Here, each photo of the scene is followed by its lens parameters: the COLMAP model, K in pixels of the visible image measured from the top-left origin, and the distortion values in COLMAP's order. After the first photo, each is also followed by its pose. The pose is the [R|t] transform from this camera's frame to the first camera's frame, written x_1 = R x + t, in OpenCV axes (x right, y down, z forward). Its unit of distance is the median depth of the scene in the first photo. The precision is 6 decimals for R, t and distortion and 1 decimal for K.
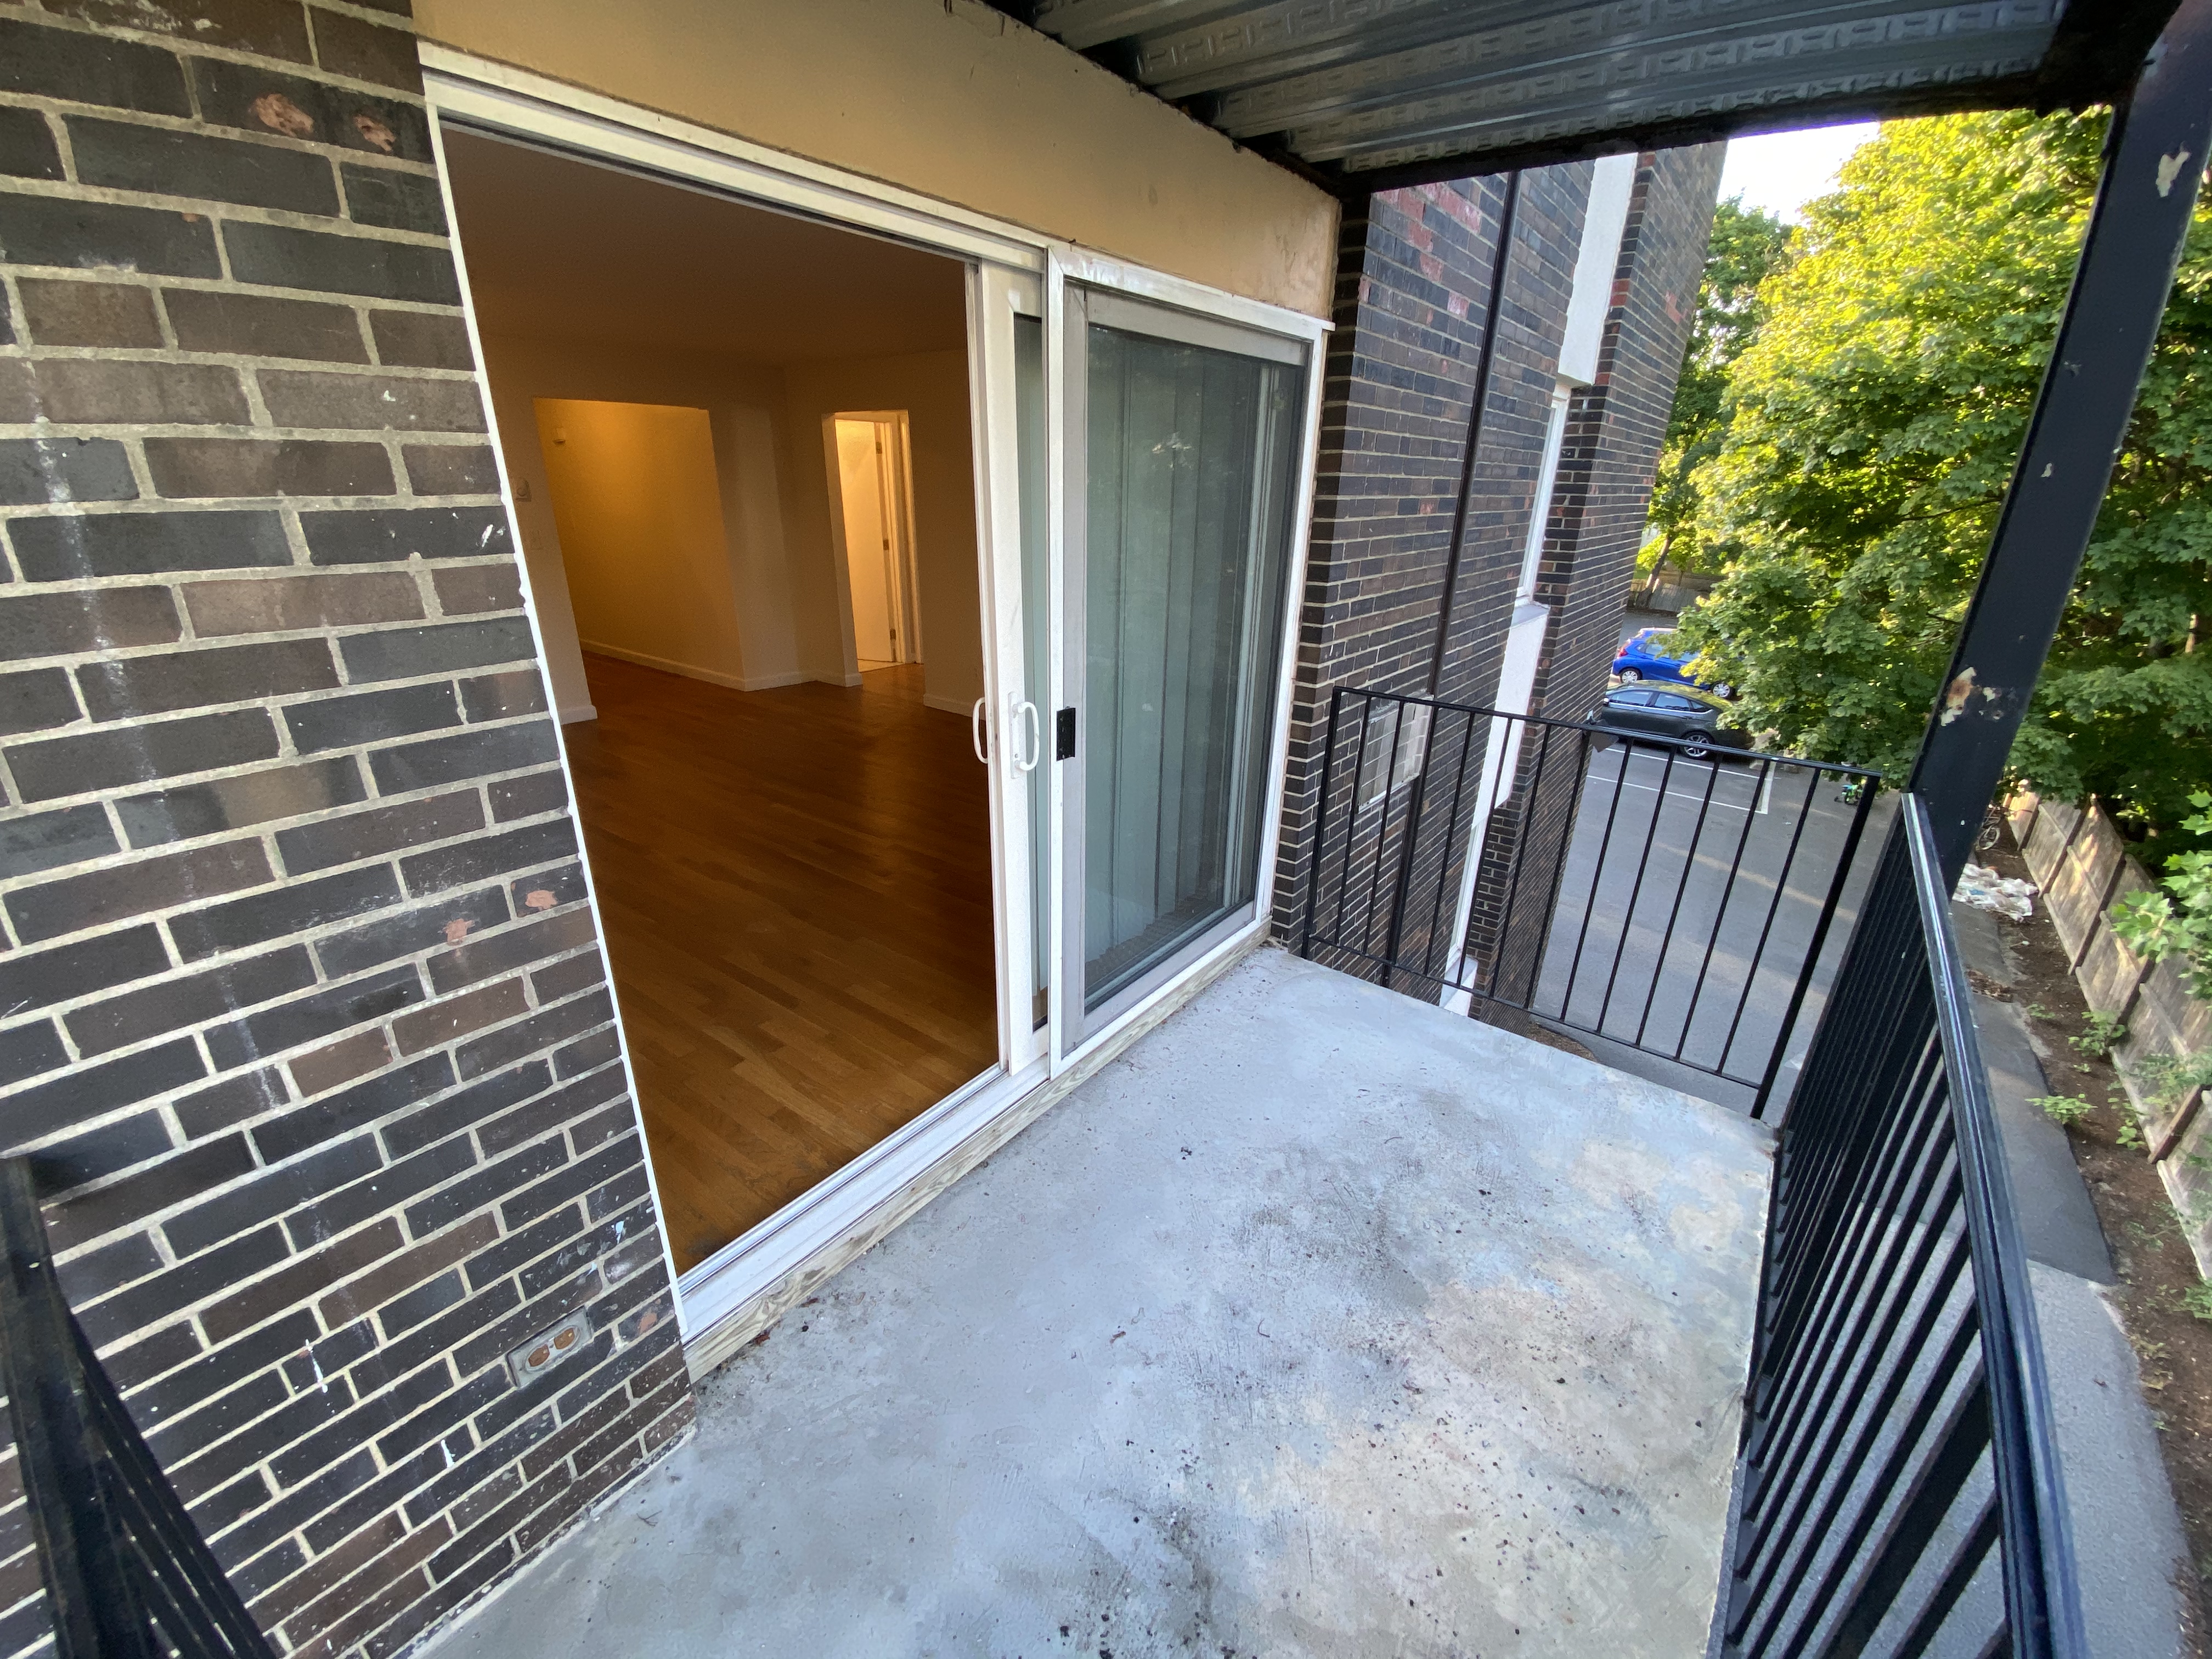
lens RADIAL K [[909.4, 0, 1106.0], [0, 909.4, 829.5], [0, 0, 1]] dist [0.001209, 0.000021]
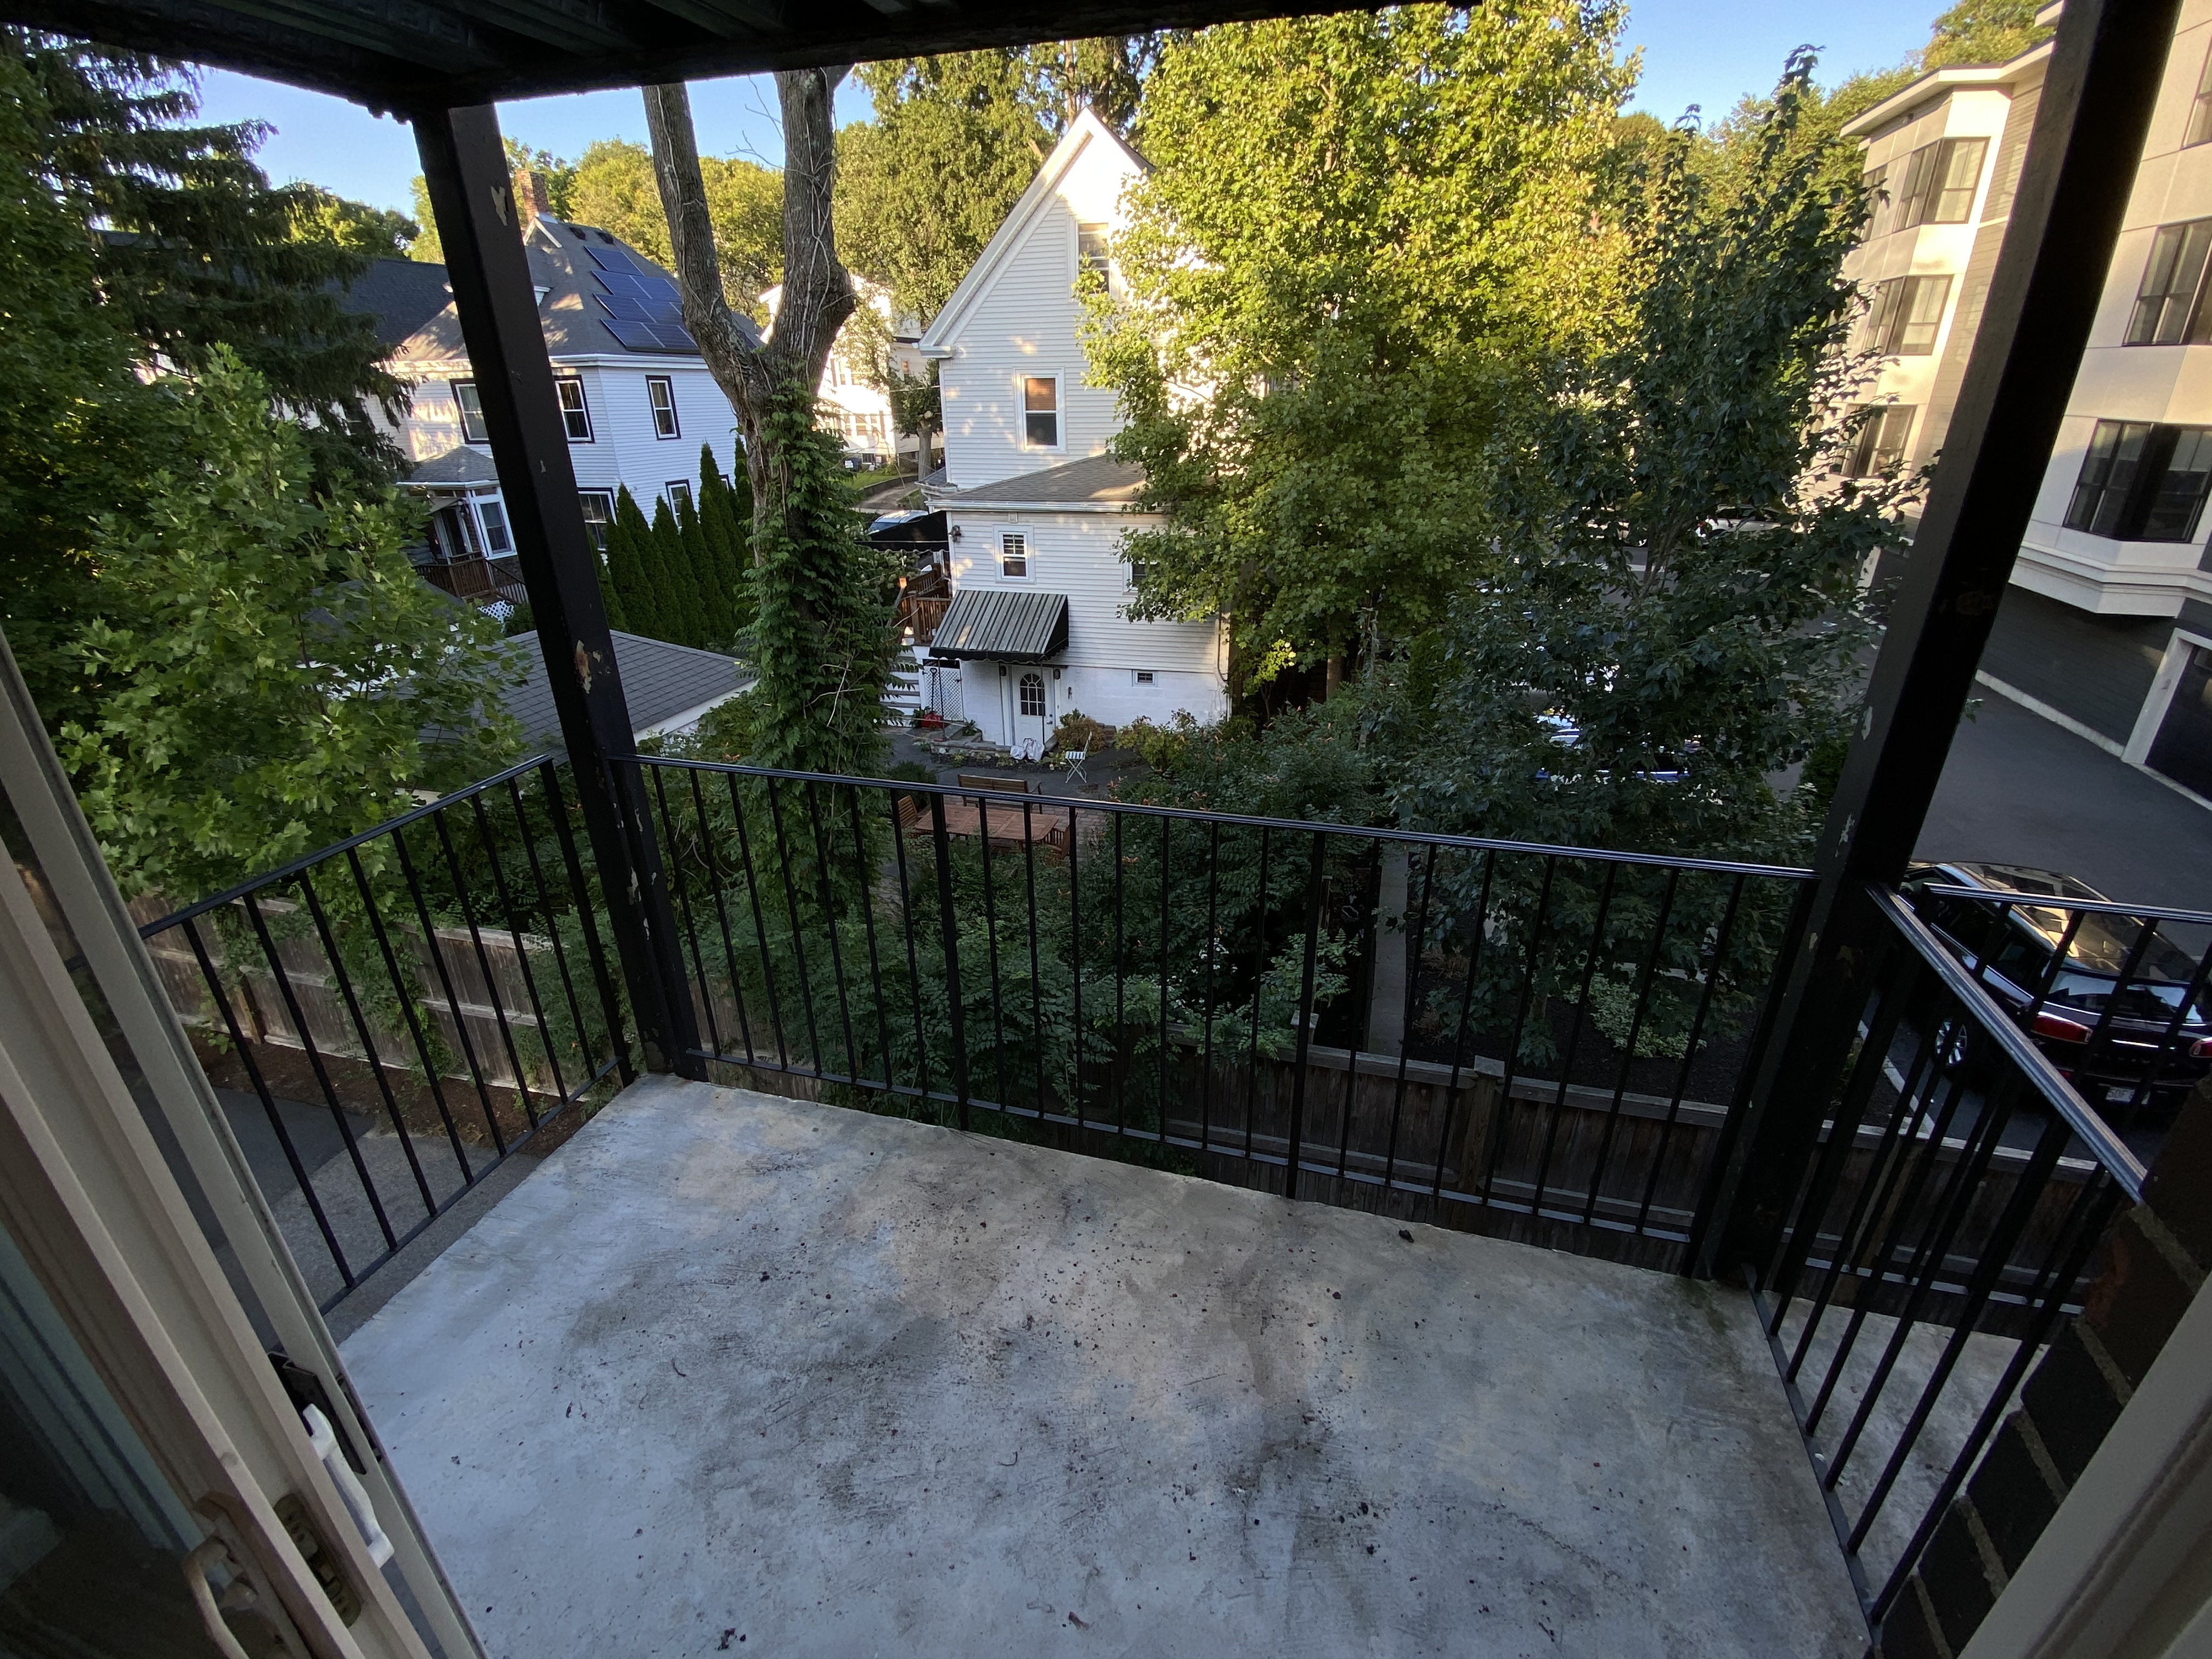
lens RADIAL K [[972.8, 0, 1106.0], [0, 972.8, 829.5], [0, 0, 1]] dist [0.000109, -0.000171]
pose [[-0.358278, -0.408708, 0.839401, -0.397939], [0.353976, 0.772492, 0.527216, -0.395717], [-0.863908, 0.486018, -0.132094, 0.691422]]
